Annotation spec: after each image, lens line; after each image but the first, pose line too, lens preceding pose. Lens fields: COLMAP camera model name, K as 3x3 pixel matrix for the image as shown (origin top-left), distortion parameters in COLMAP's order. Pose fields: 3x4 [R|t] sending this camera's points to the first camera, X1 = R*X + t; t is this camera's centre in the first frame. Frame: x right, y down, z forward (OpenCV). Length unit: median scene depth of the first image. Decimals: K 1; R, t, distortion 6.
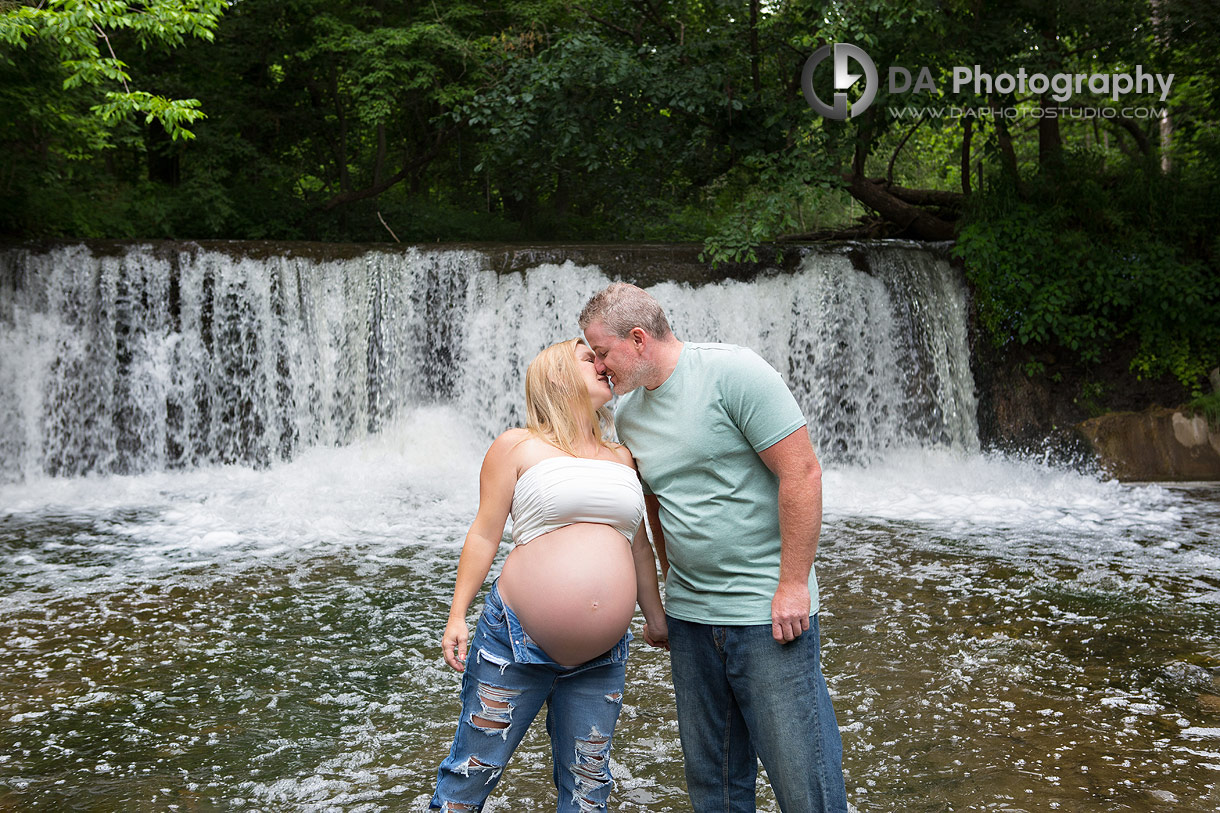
lens RADIAL K [[1556.7, 0, 610.0], [0, 1556.7, 406.5], [0, 0, 1]] dist [0.027626, 0.005757]
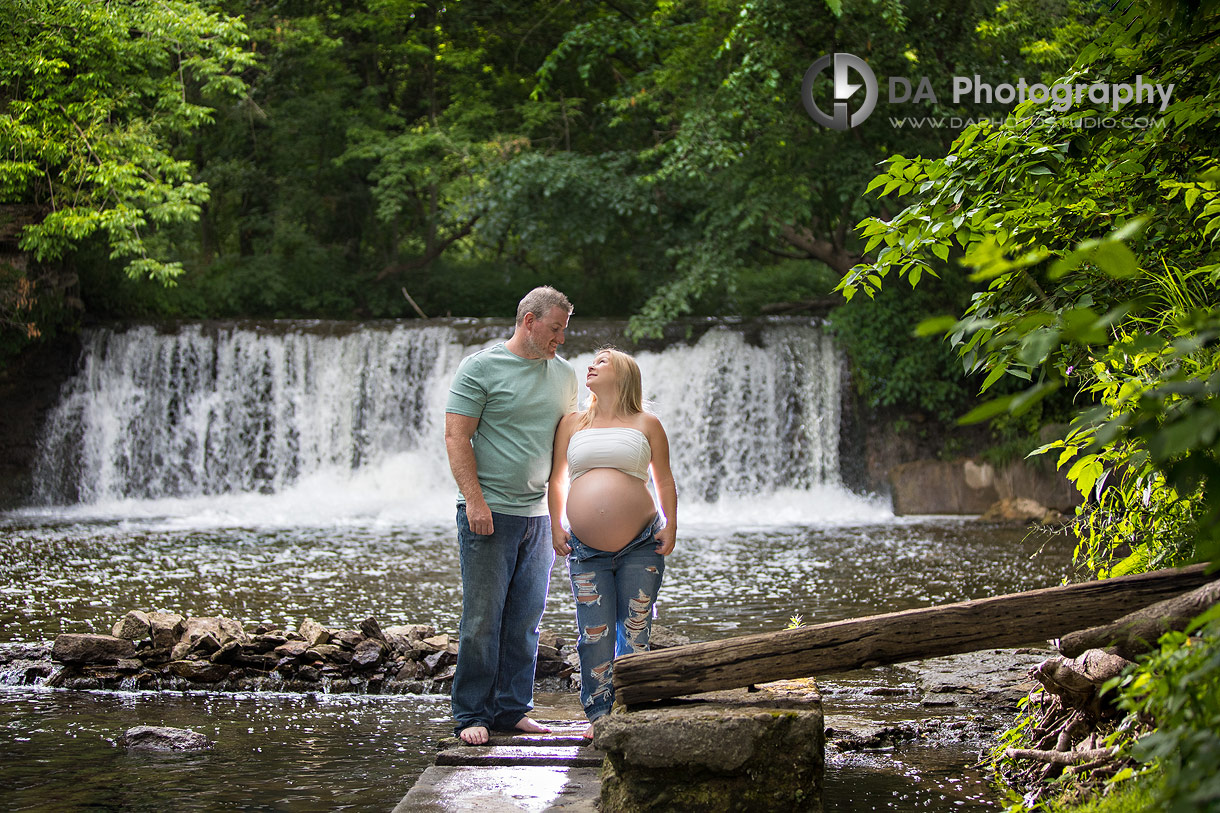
lens RADIAL K [[2550.3, 0, 610.0], [0, 2550.3, 406.5], [0, 0, 1]] dist [-0.329930, -0.190324]
pose [[0.980649, 0.005836, -0.195688, 0.453380], [-0.013165, 0.999259, -0.036173, 0.035339], [0.195332, 0.038049, 0.979999, -0.992297]]
